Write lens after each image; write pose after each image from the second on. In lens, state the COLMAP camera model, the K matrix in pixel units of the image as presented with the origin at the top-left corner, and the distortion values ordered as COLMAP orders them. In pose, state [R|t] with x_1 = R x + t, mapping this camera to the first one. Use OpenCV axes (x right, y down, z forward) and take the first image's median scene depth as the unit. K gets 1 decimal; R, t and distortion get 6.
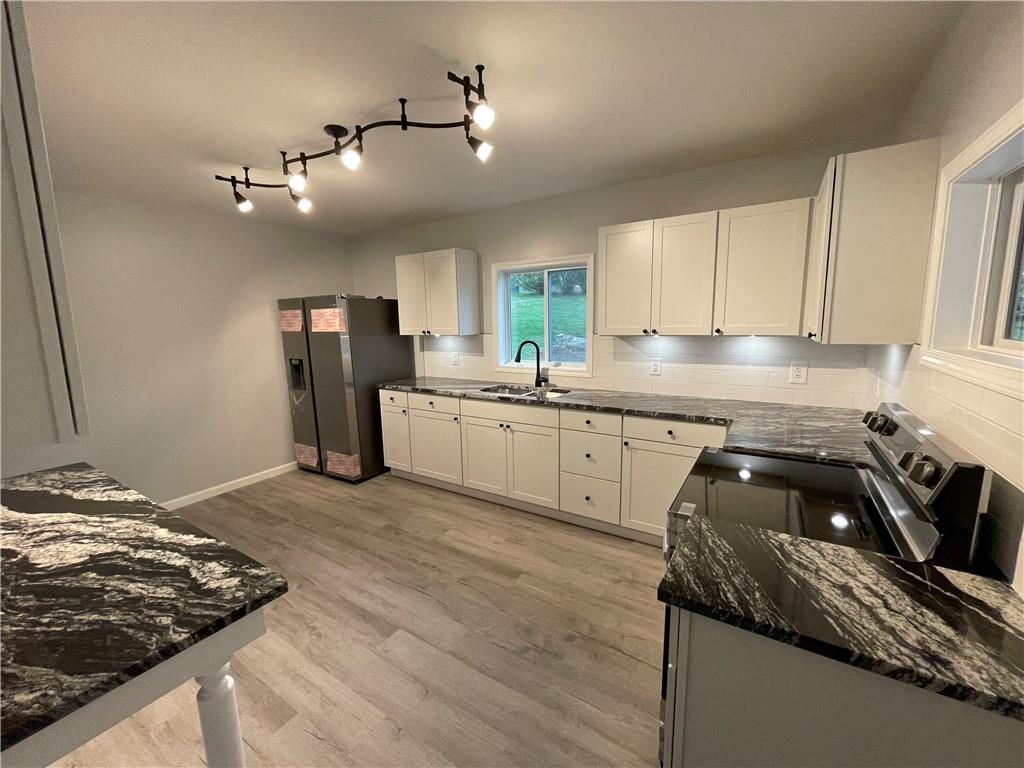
lens RADIAL K [[414.1, 0, 512.5], [0, 414.1, 384.7], [0, 0, 1]] dist [-0.002871, -0.000269]
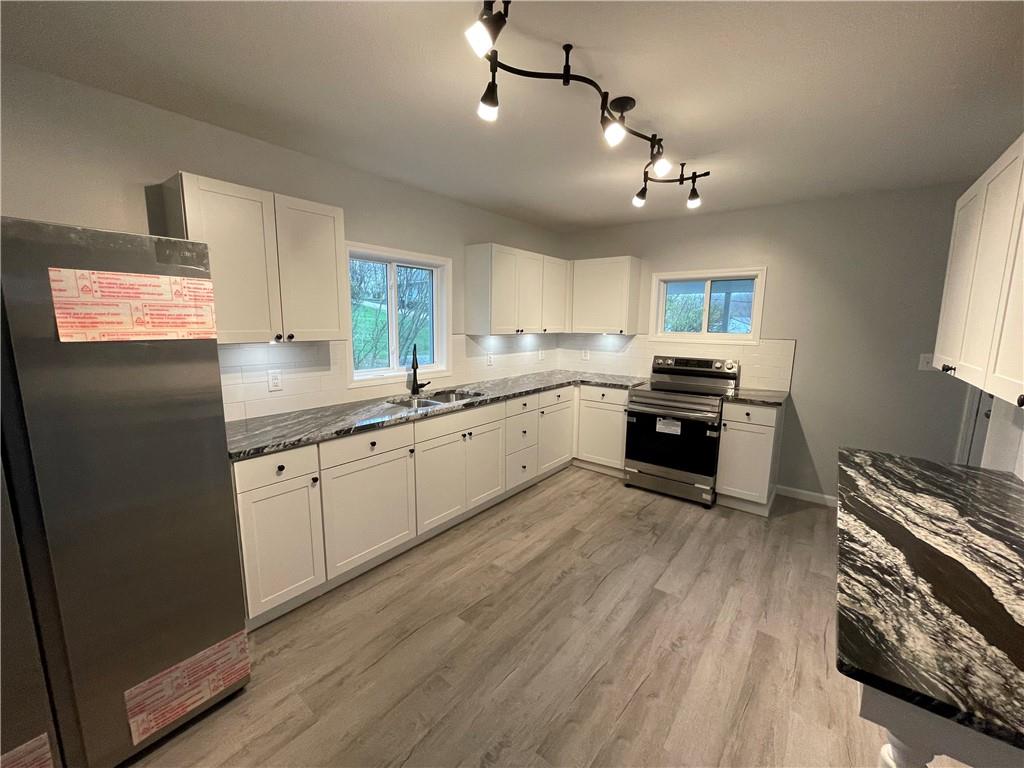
lens RADIAL K [[414.1, 0, 512.5], [0, 414.1, 384.7], [0, 0, 1]] dist [-0.002871, -0.000269]
pose [[0.095793, -0.133364, 0.986427, -1.679590], [0.139329, 0.983025, 0.119374, -0.197294], [-0.985602, 0.126003, 0.112748, 1.448942]]
